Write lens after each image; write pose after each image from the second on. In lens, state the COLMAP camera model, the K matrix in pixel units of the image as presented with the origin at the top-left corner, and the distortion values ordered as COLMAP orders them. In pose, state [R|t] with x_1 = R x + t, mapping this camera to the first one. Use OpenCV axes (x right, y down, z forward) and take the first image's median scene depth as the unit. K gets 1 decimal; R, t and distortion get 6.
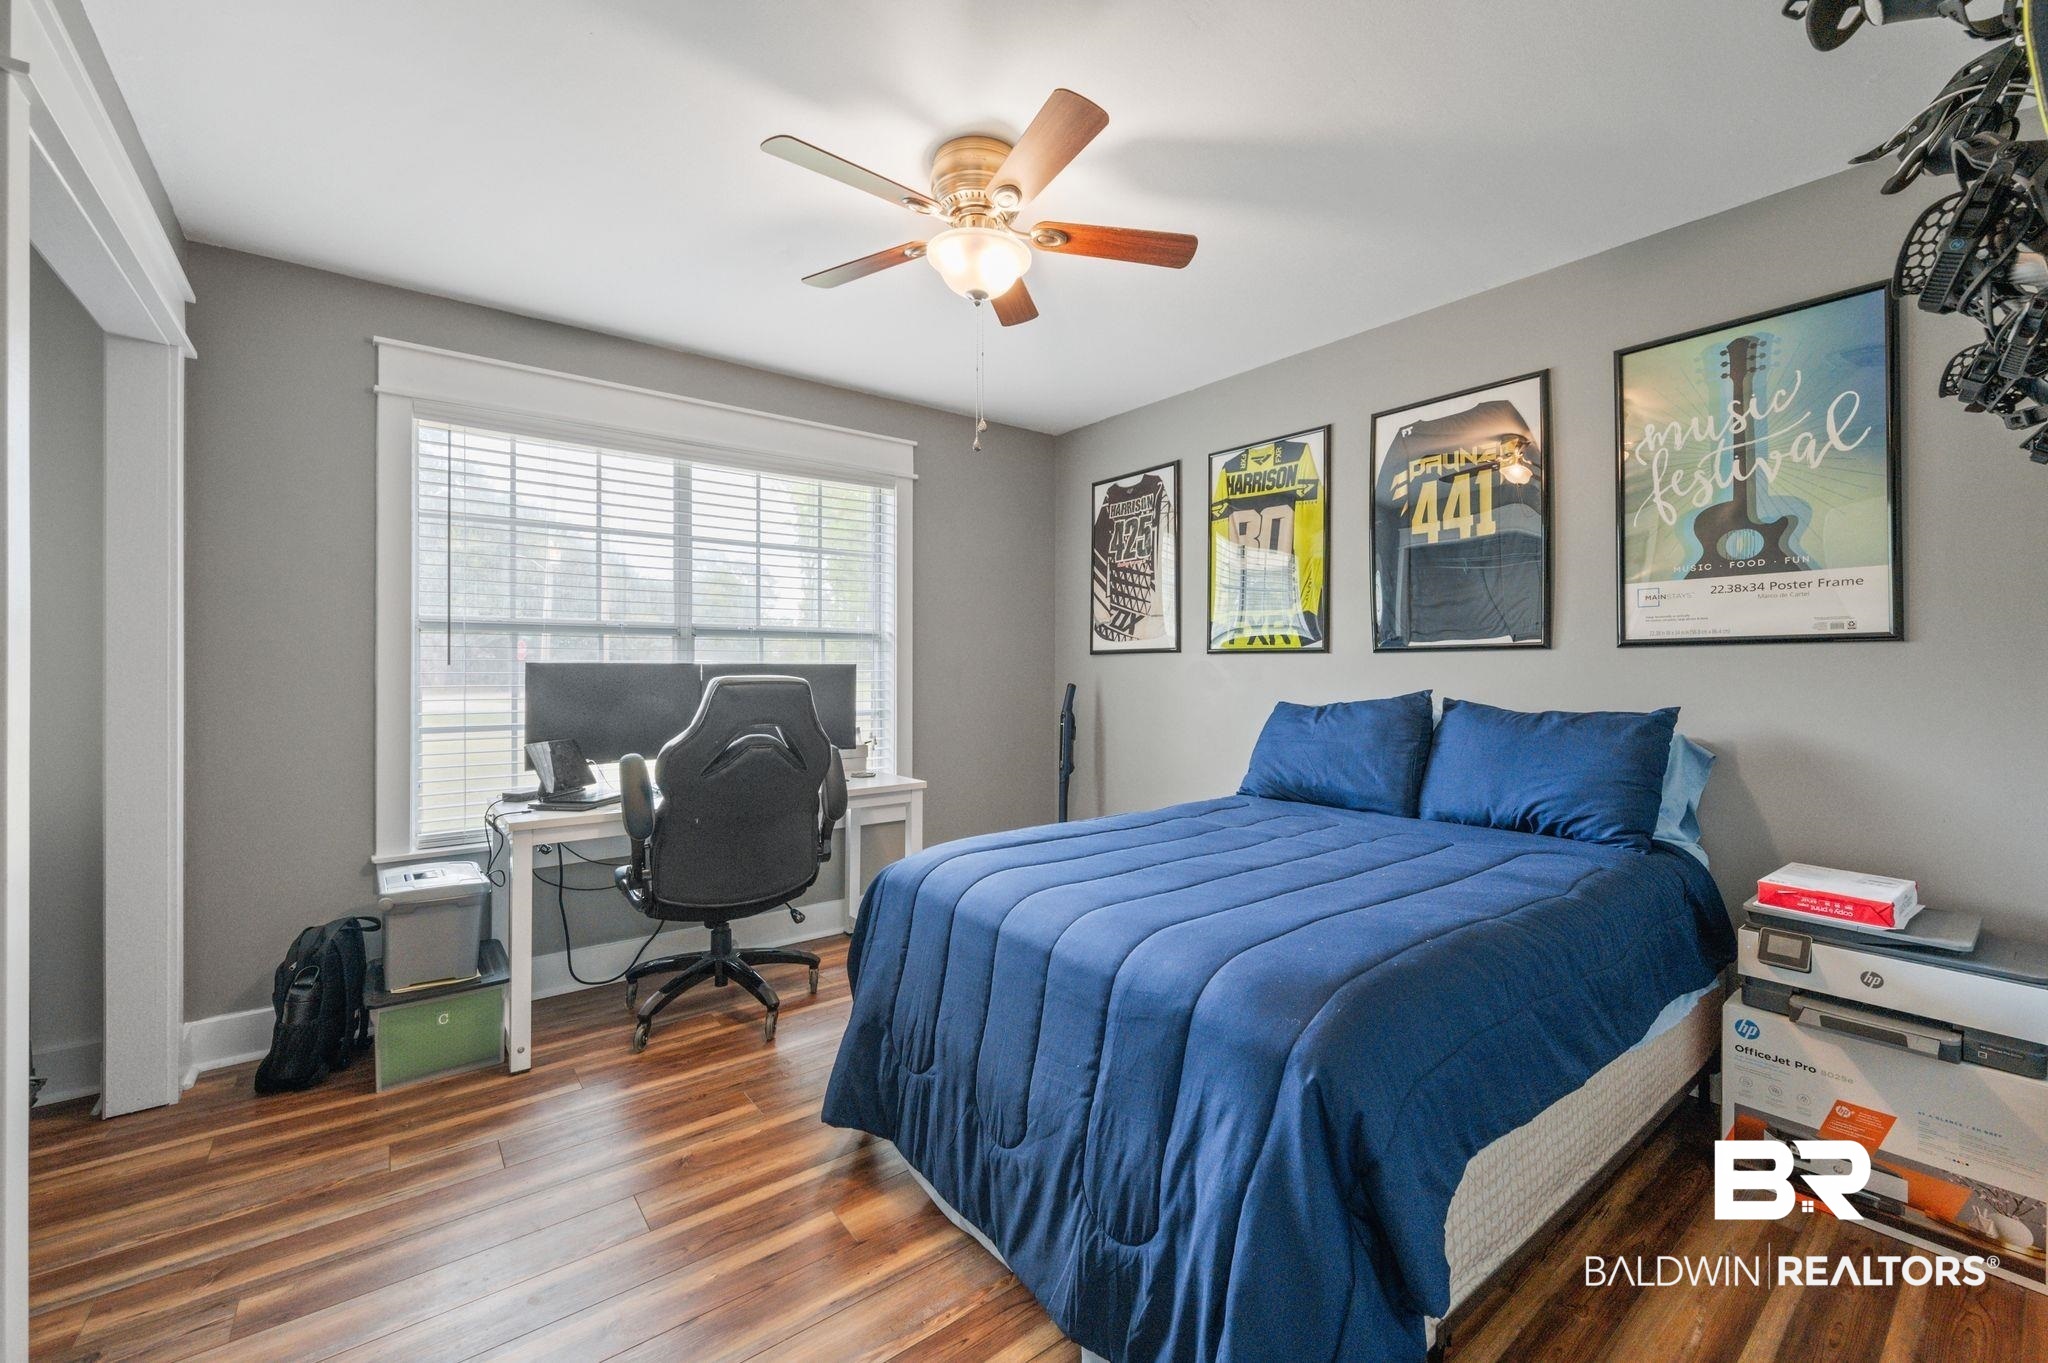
lens RADIAL K [[813.2, 0, 1023.2], [0, 813.2, 670.7], [0, 0, 1]] dist [-0.001331, -0.000176]
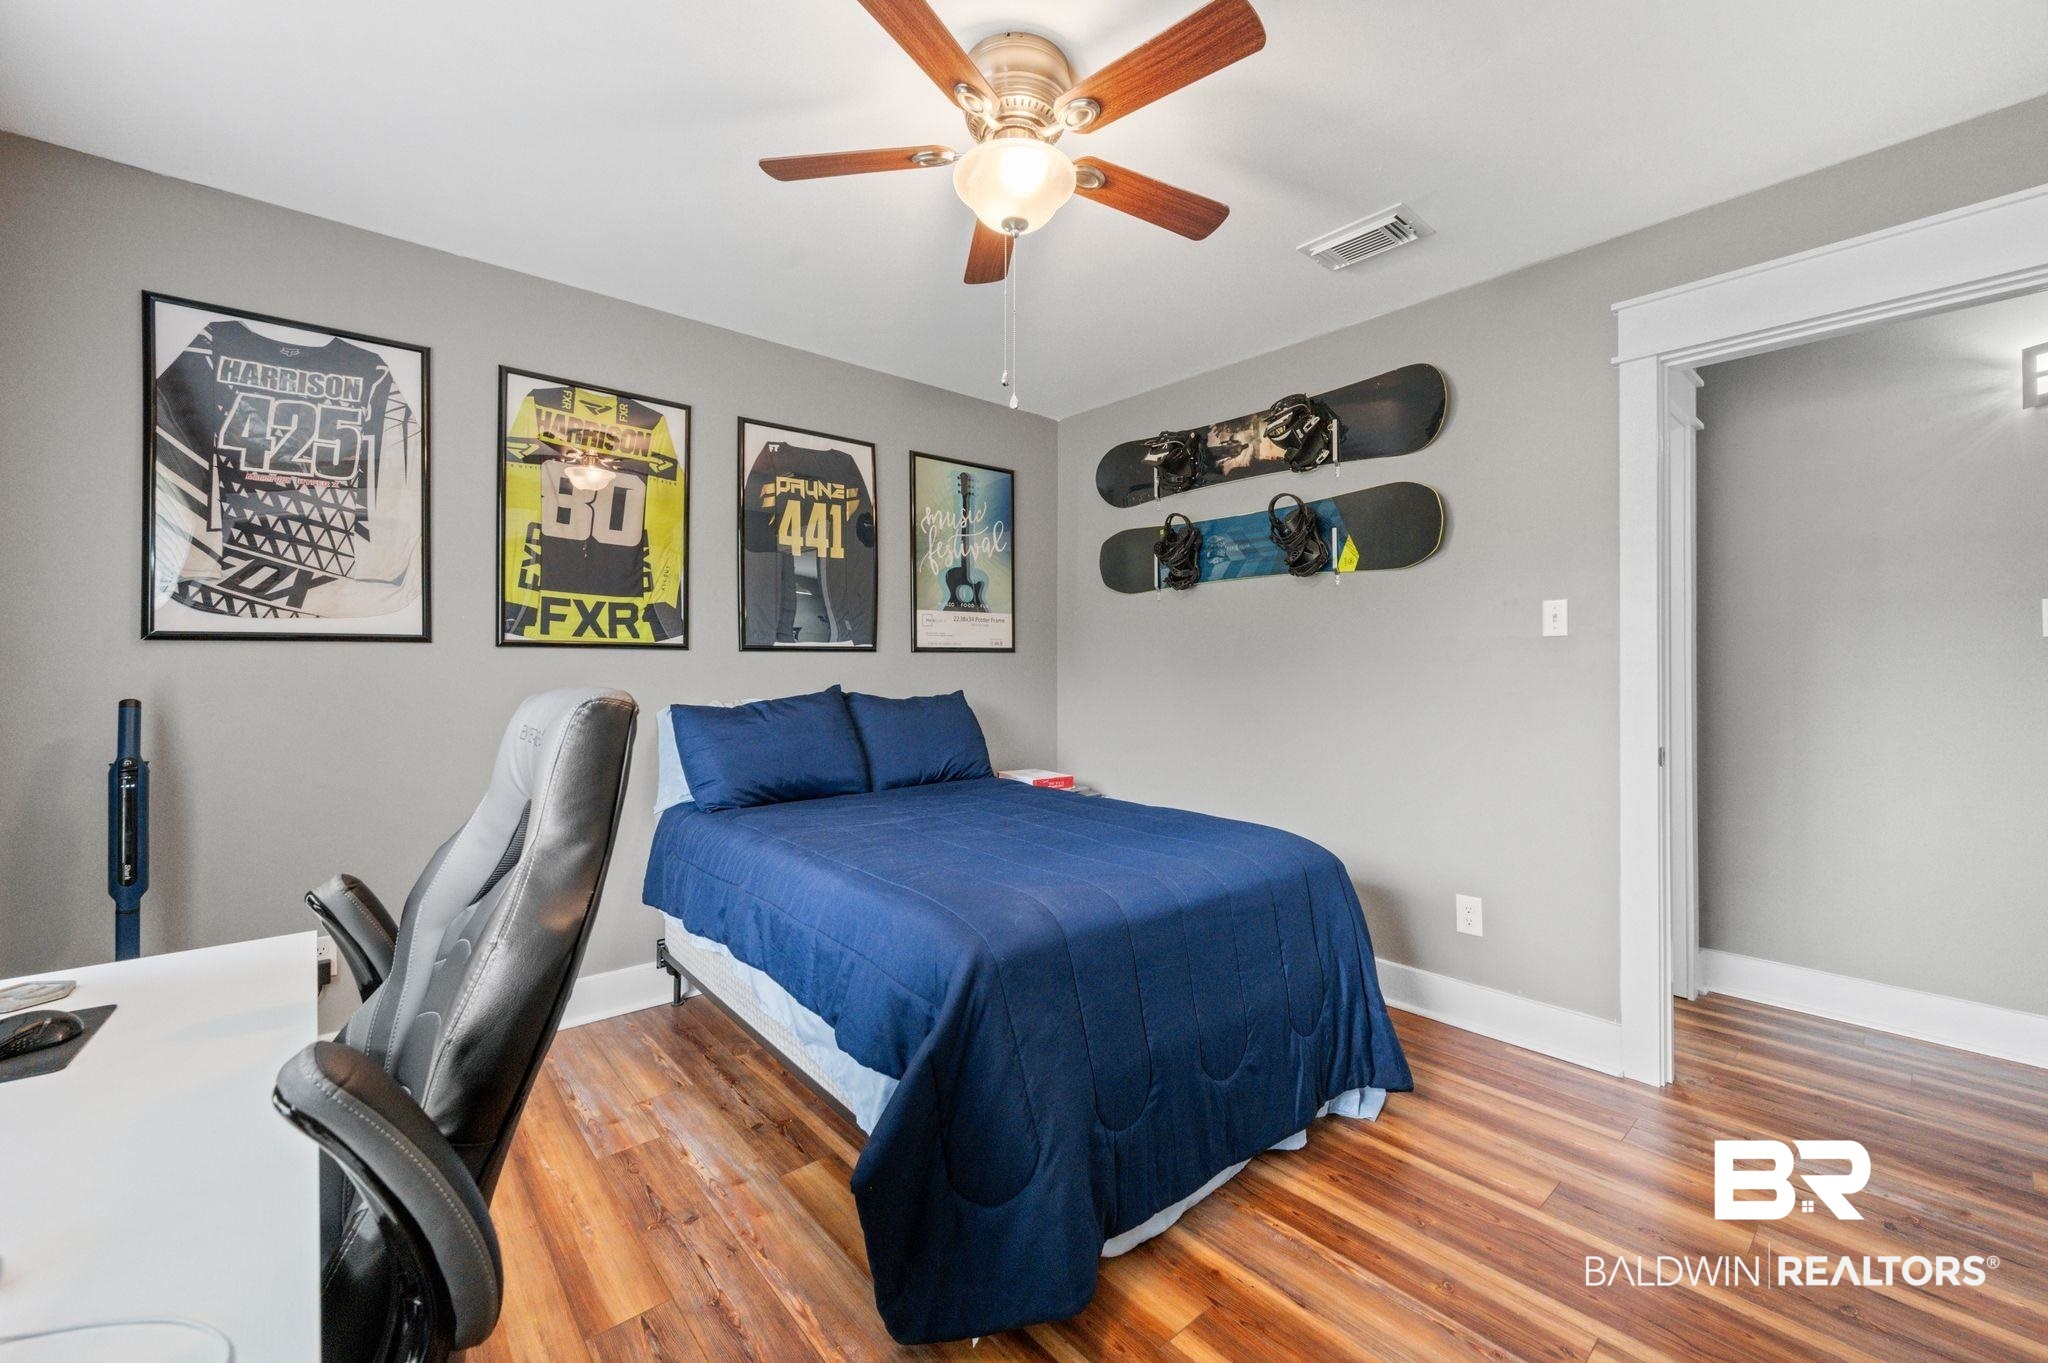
lens RADIAL K [[813.2, 0, 1023.2], [0, 813.2, 670.7], [0, 0, 1]] dist [-0.001331, -0.000176]
pose [[-0.044034, -0.006297, 0.999010, -0.629602], [0.003645, 0.999972, 0.006464, -0.002868], [-0.999023, 0.003926, -0.044010, 0.720261]]
